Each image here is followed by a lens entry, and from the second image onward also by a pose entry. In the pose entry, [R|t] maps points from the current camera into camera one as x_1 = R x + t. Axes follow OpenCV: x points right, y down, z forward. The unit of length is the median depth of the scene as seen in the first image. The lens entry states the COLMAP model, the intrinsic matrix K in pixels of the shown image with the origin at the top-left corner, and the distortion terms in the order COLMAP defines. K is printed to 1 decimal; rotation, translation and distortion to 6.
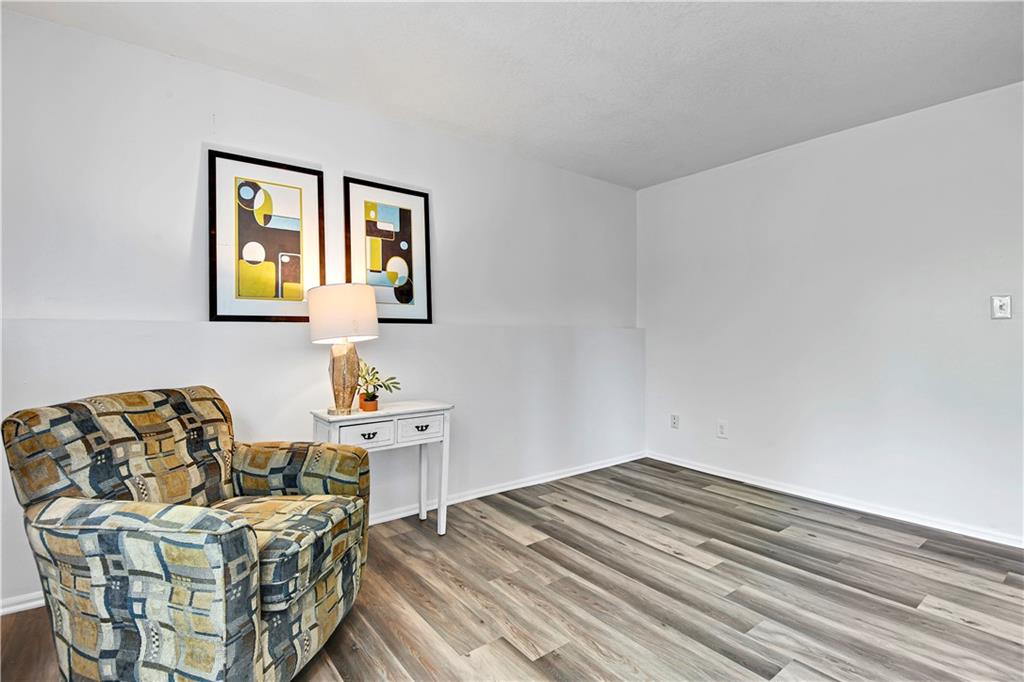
lens RADIAL K [[478.0, 0, 512.8], [0, 478.0, 326.5], [0, 0, 1]] dist [0.013046, -0.002009]
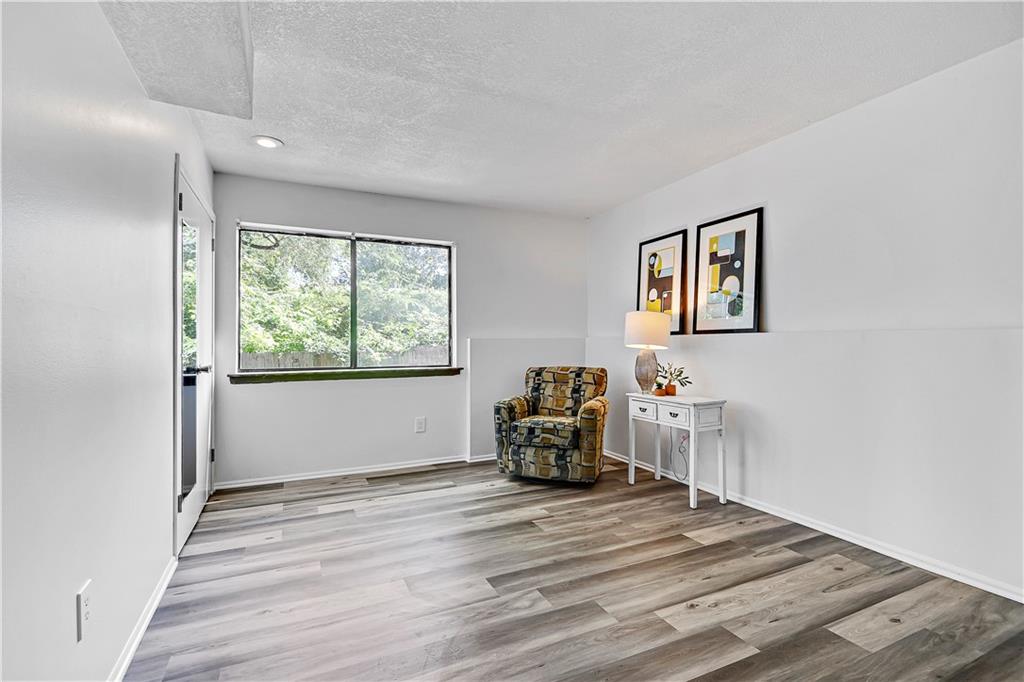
lens RADIAL K [[478.0, 0, 512.8], [0, 478.0, 347.0], [0, 0, 1]] dist [0.013046, -0.002009]
pose [[-0.215456, 0.000022, -0.976514, 1.182379], [0.013525, 0.999904, -0.002962, 0.026084], [0.976420, -0.013845, -0.215435, 0.860178]]
